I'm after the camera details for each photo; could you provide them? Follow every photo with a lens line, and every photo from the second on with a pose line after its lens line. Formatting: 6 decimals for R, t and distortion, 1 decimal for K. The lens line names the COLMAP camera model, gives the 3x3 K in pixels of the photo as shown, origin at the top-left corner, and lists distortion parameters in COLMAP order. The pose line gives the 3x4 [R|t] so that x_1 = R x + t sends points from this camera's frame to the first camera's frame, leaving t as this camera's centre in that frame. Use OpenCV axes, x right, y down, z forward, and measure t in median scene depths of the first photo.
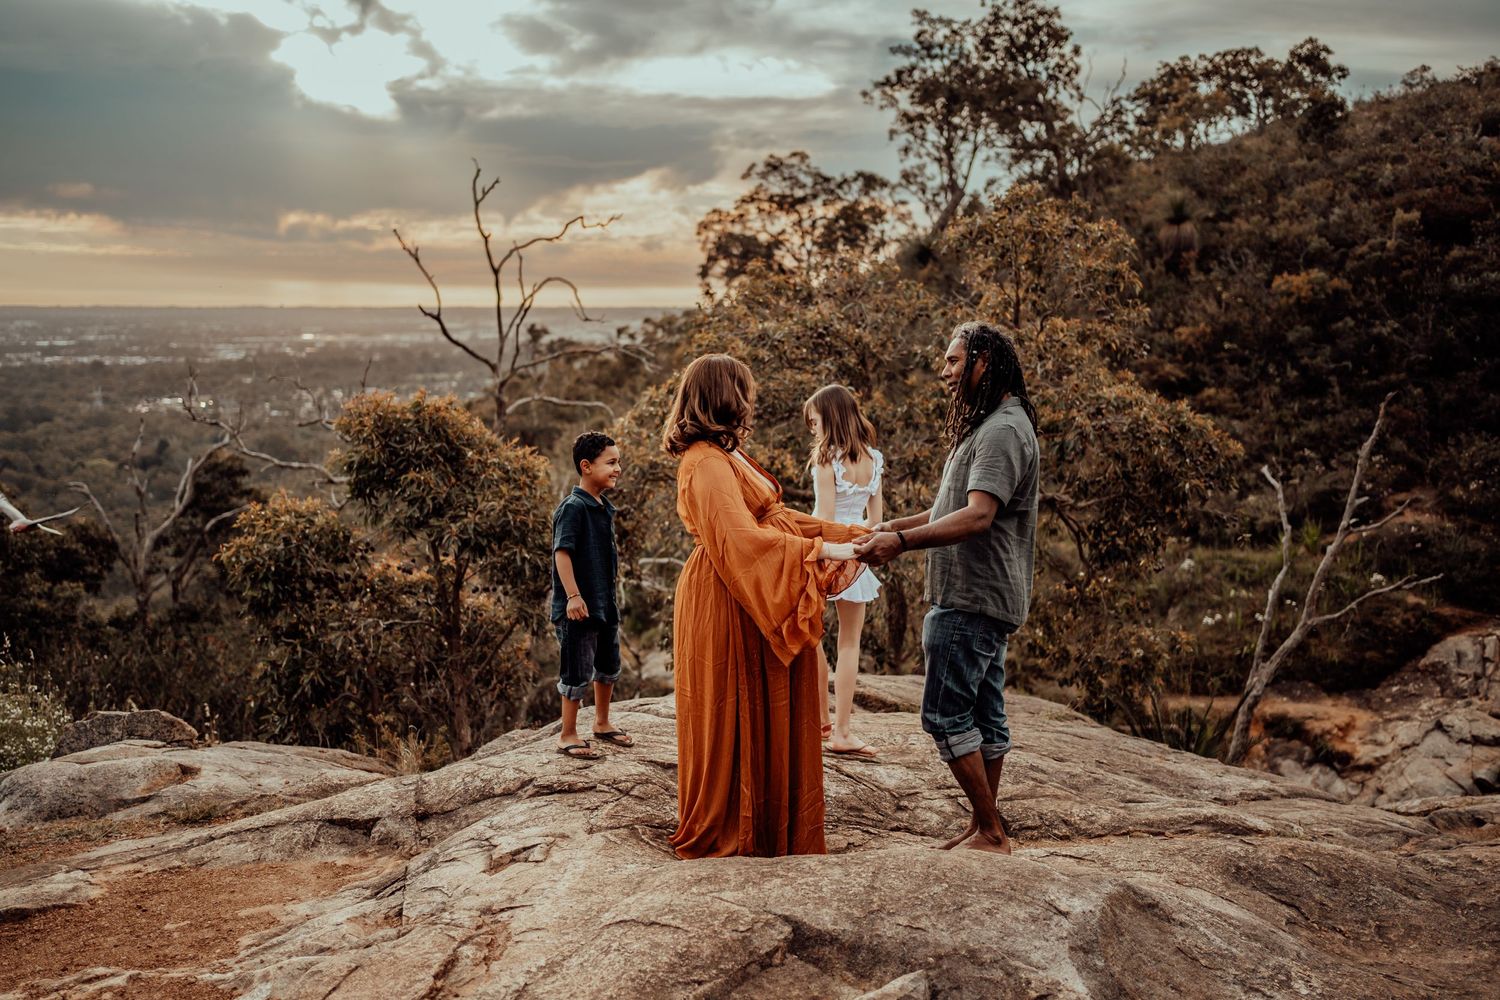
lens RADIAL K [[1510.3, 0, 750.0], [0, 1510.3, 500.0], [0, 0, 1]] dist [-0.037251, 0.158273]
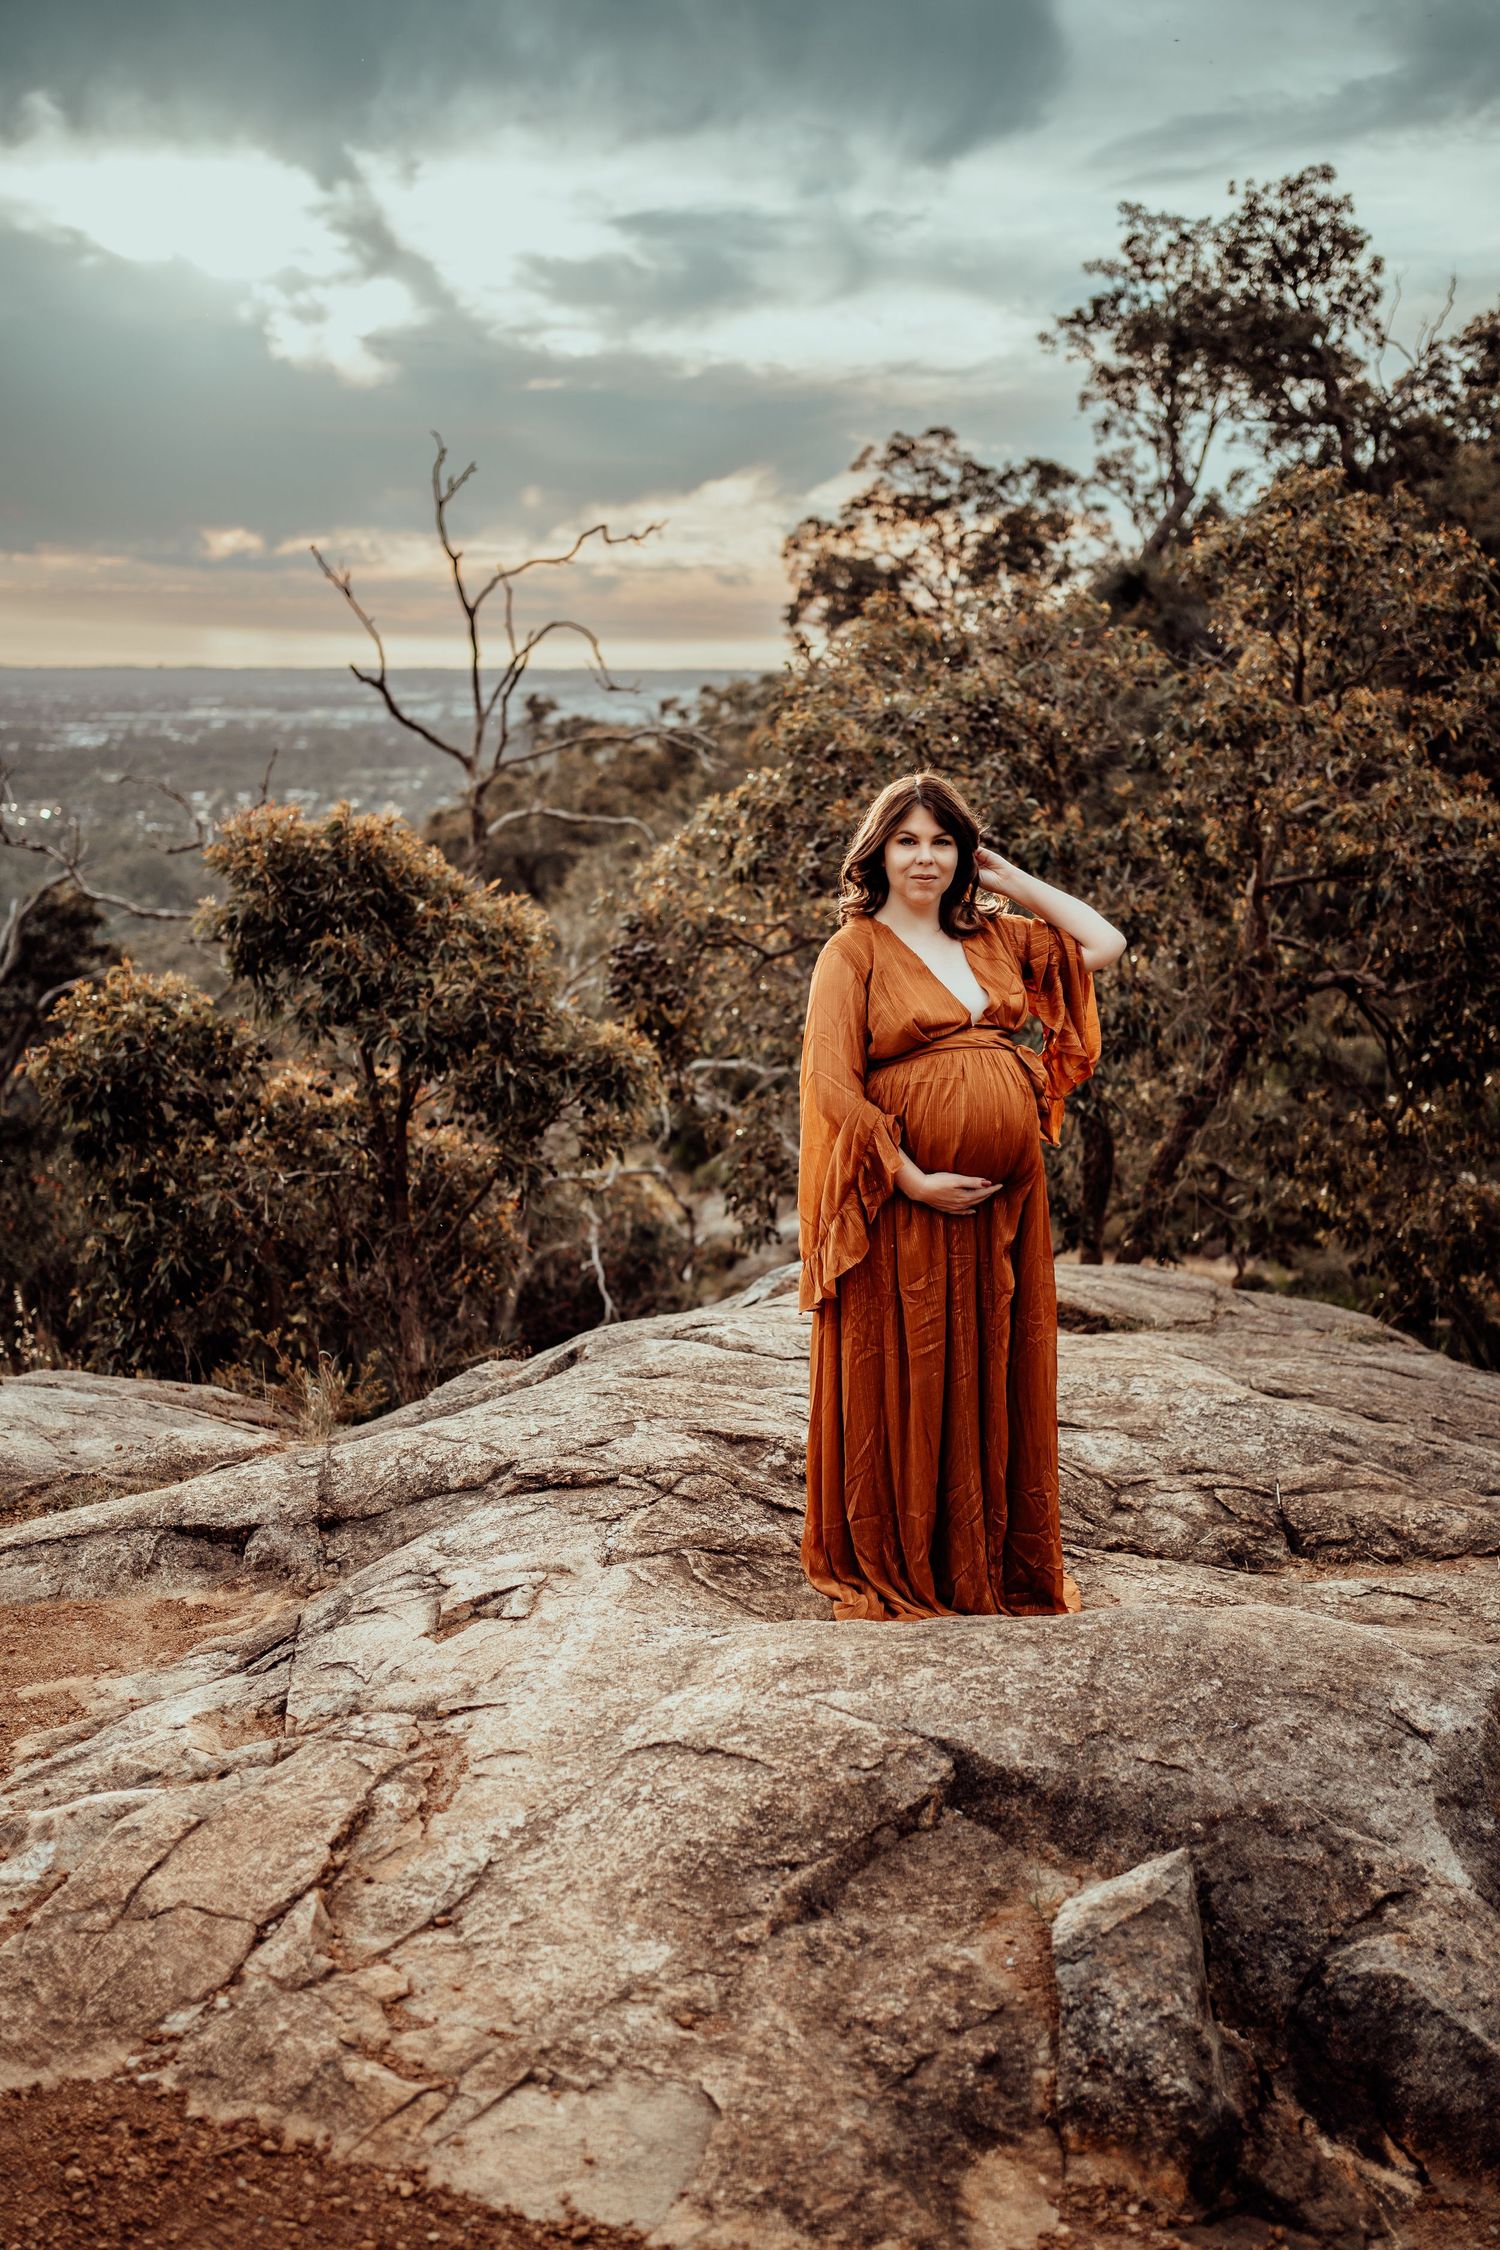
lens RADIAL K [[2265.4, 0, 782.4], [0, 2265.4, 1119.2], [0, 0, 1]] dist [-0.037251, 0.158273]
pose [[0.999406, 0.009363, -0.033166, -0.003767], [-0.007050, 0.997580, 0.069176, -0.006774], [0.033733, -0.068901, 0.997053, 0.053791]]
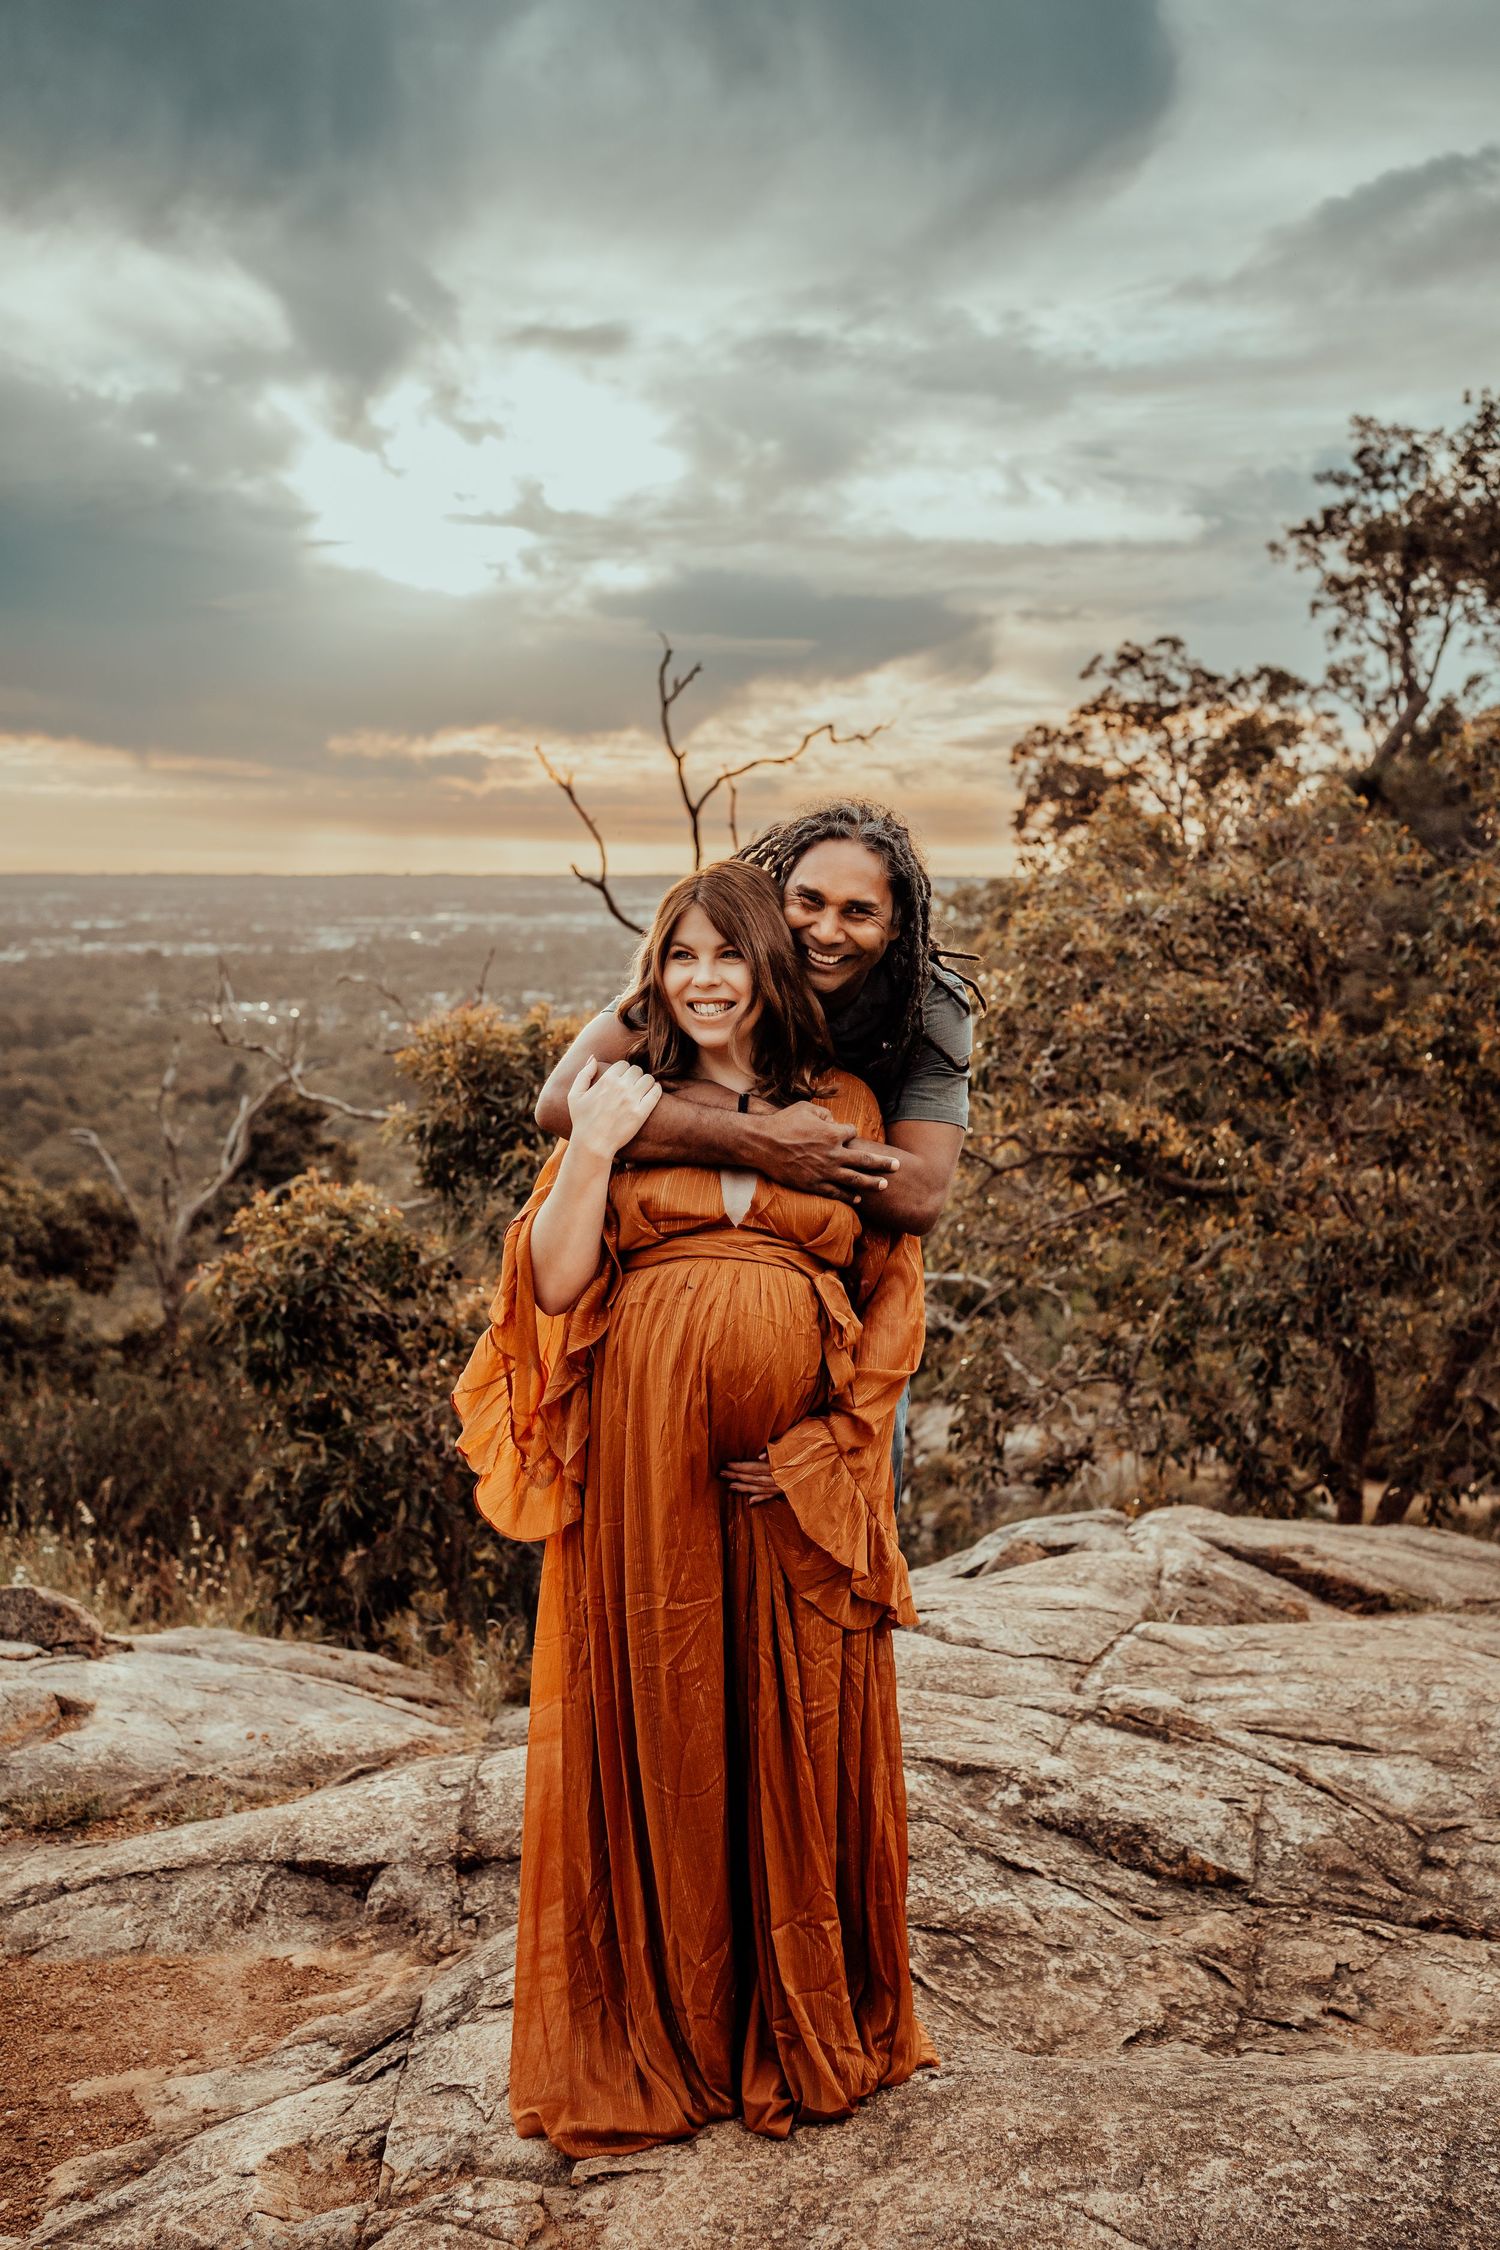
lens RADIAL K [[2265.4, 0, 782.4], [0, 2265.4, 1119.2], [0, 0, 1]] dist [-0.037251, 0.158273]
pose [[0.991127, 0.016105, -0.131942, -0.008994], [-0.018692, 0.999656, -0.018386, -0.011671], [0.131600, 0.020689, 0.991087, 0.121998]]
